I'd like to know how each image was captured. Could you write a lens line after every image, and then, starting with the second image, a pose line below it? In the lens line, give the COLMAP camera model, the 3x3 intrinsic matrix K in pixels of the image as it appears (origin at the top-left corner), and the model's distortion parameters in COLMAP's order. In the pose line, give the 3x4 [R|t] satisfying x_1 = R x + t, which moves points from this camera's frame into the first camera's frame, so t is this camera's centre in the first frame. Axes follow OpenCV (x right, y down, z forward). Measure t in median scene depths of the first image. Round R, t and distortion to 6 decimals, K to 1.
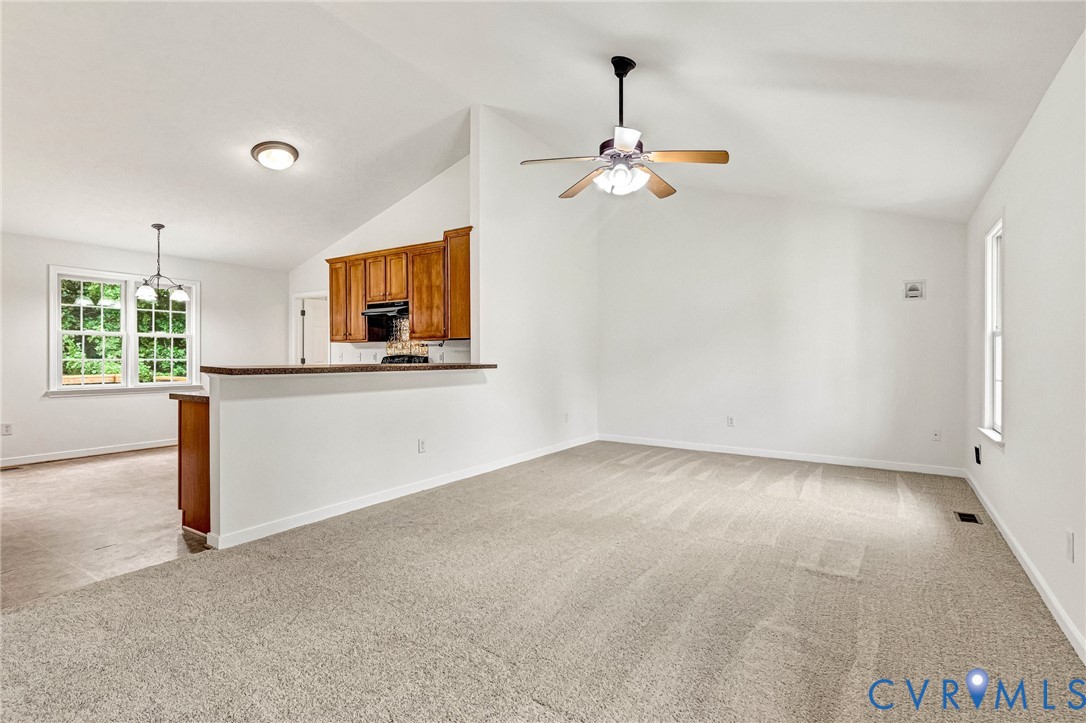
lens RADIAL K [[519.4, 0, 540.3], [0, 519.4, 357.0], [0, 0, 1]] dist [0.010030, -0.000278]
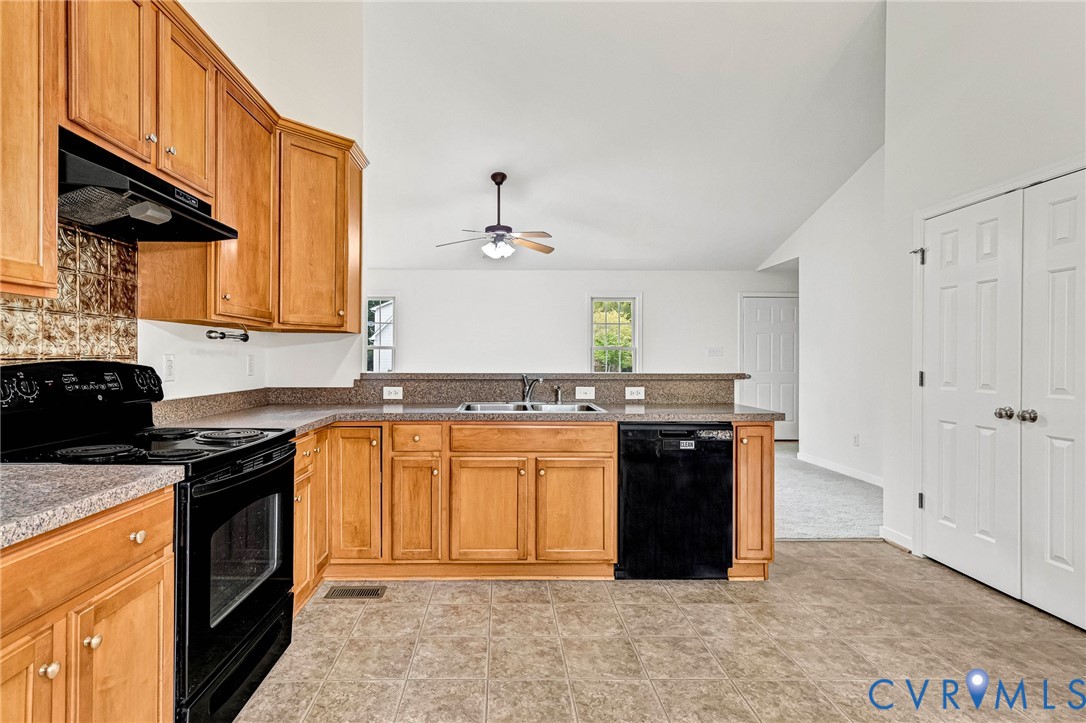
lens RADIAL K [[537.6, 0, 508.9], [0, 537.6, 360.2], [0, 0, 1]] dist [0.009334, -0.000532]
pose [[-0.564783, -0.003614, 0.825232, -0.769822], [-0.000515, 0.999992, 0.004026, -0.007174], [-0.825240, 0.001849, -0.564780, 1.204163]]
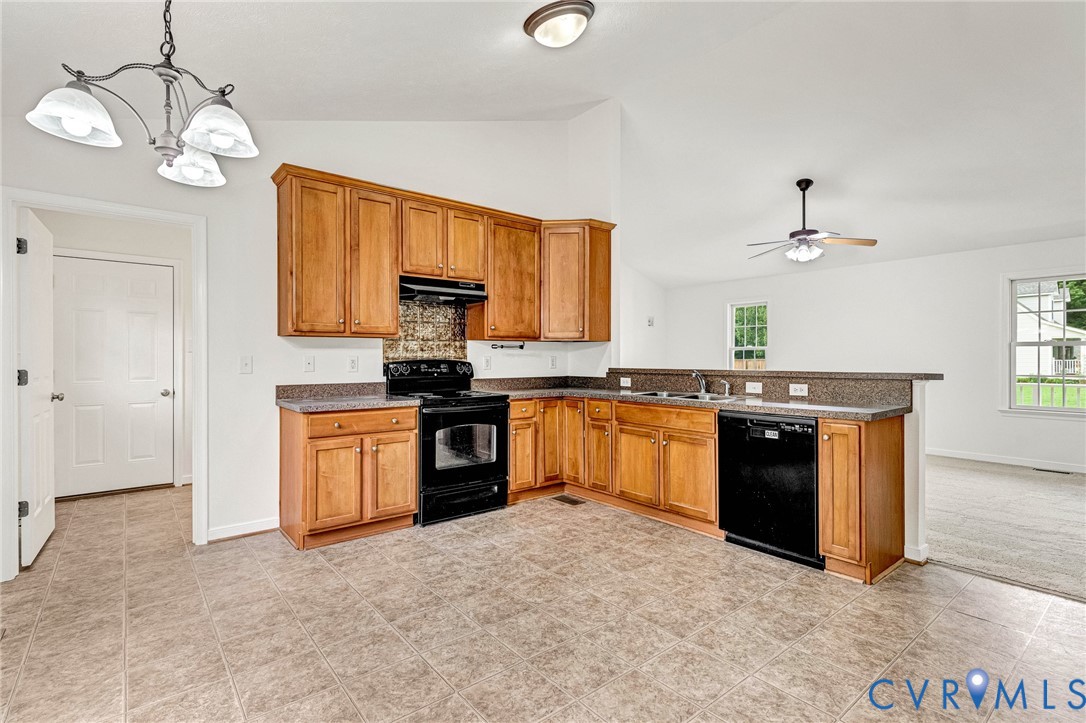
lens RADIAL K [[518.7, 0, 543.0], [0, 518.7, 361.5], [0, 0, 1]] dist [0.010892, 0.000852]
pose [[0.296931, -0.006801, 0.954875, -1.057614], [0.003405, 0.999976, 0.006063, -0.006462], [-0.954893, 0.001451, 0.296947, 0.823062]]
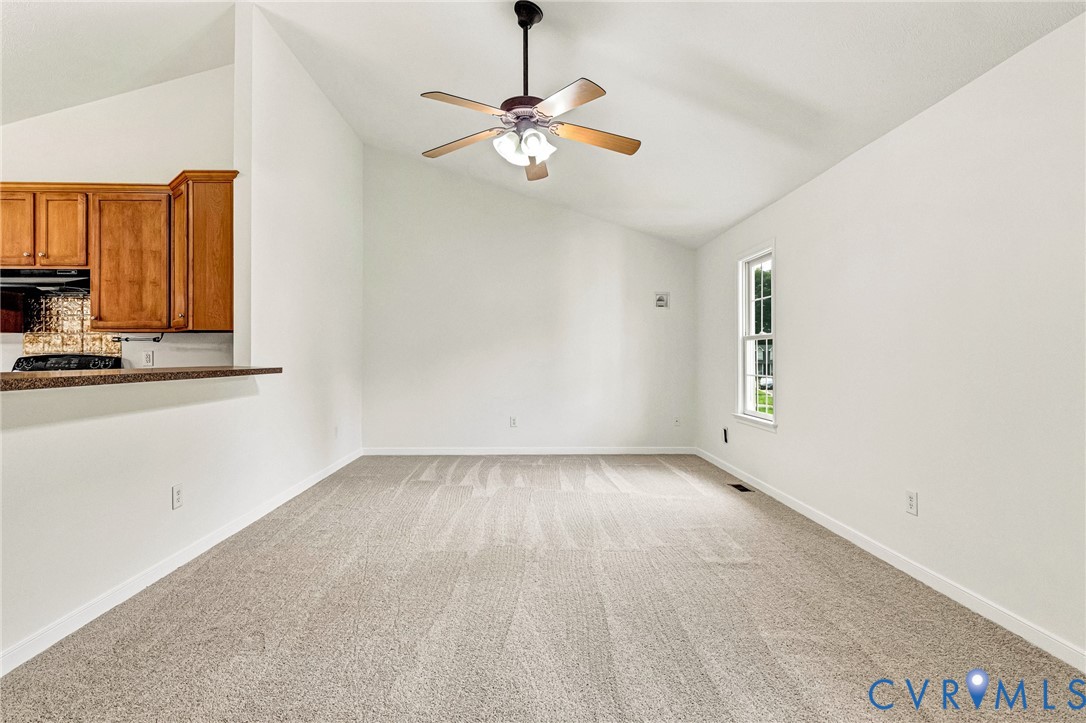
lens RADIAL K [[523.1, 0, 534.0], [0, 523.1, 349.6], [0, 0, 1]] dist [0.009620, -0.000911]
pose [[0.822120, 0.006440, 0.569278, -0.199536], [0.001553, 0.999907, -0.013554, -0.000393], [-0.569312, 0.012028, 0.822034, 0.186682]]
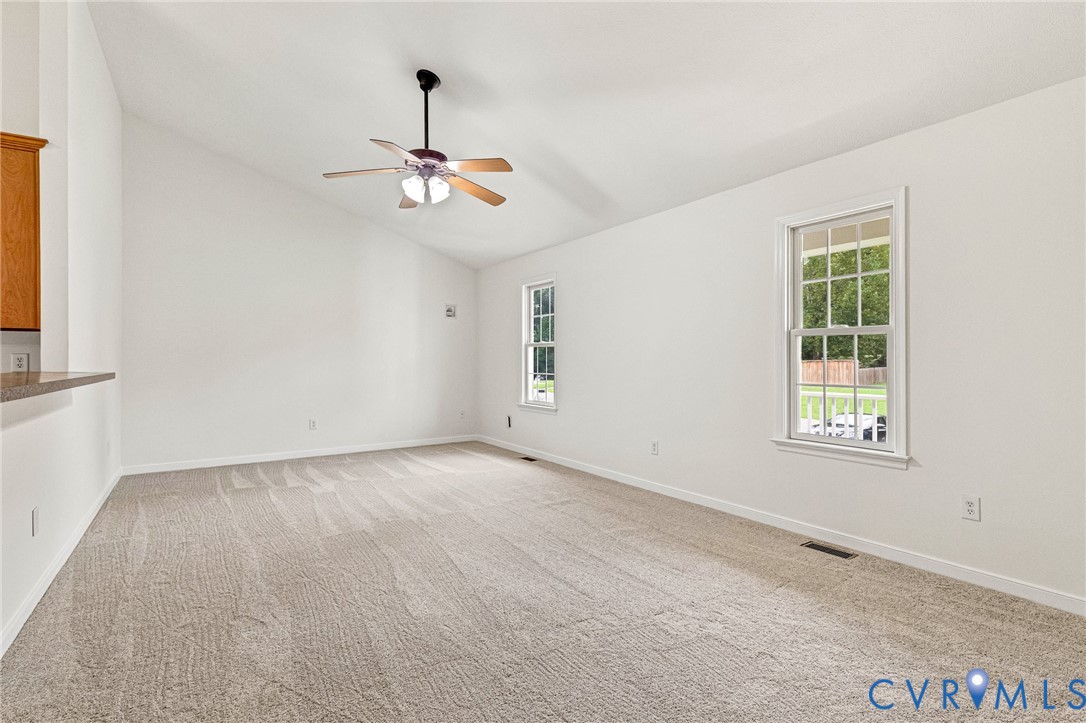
lens RADIAL K [[513.7, 0, 540.6], [0, 513.7, 356.9], [0, 0, 1]] dist [0.008704, -0.000890]
pose [[0.391065, 0.002472, 0.920360, -0.442552], [0.003328, 0.999986, -0.004100, -0.000688], [-0.920357, 0.004667, 0.391051, 0.246216]]
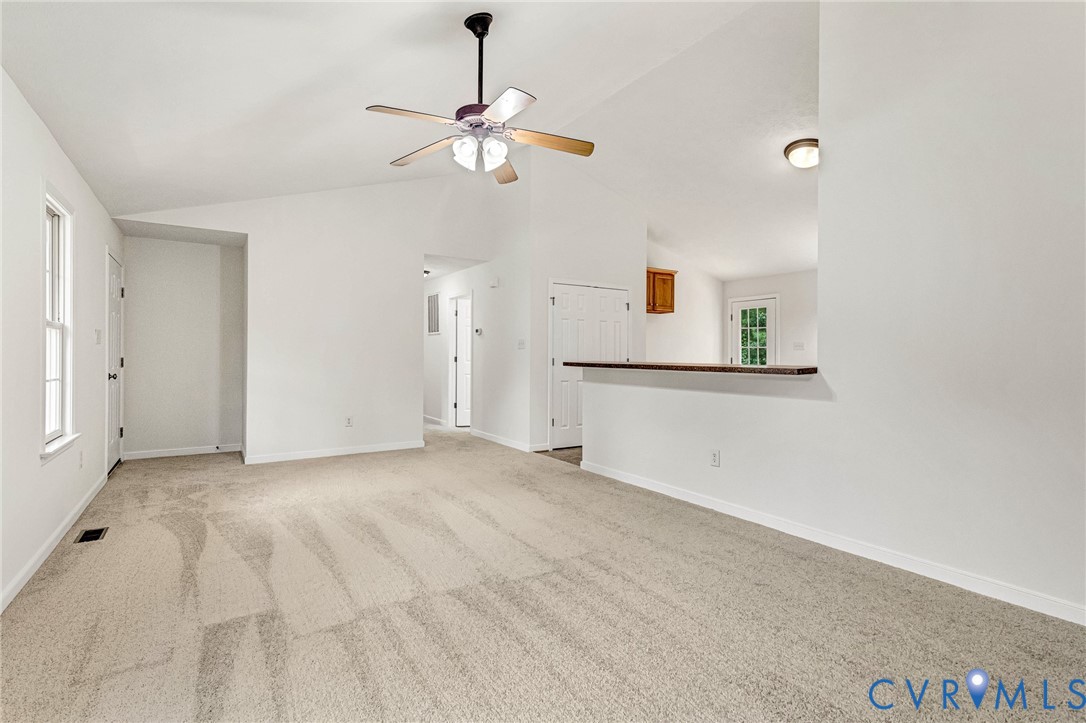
lens RADIAL K [[513.7, 0, 540.6], [0, 513.7, 356.9], [0, 0, 1]] dist [0.008704, -0.000890]
pose [[-0.402087, 0.001088, -0.915601, 0.590775], [-0.008776, 0.999949, 0.005043, -0.001551], [0.915559, 0.010063, -0.402057, 0.917922]]
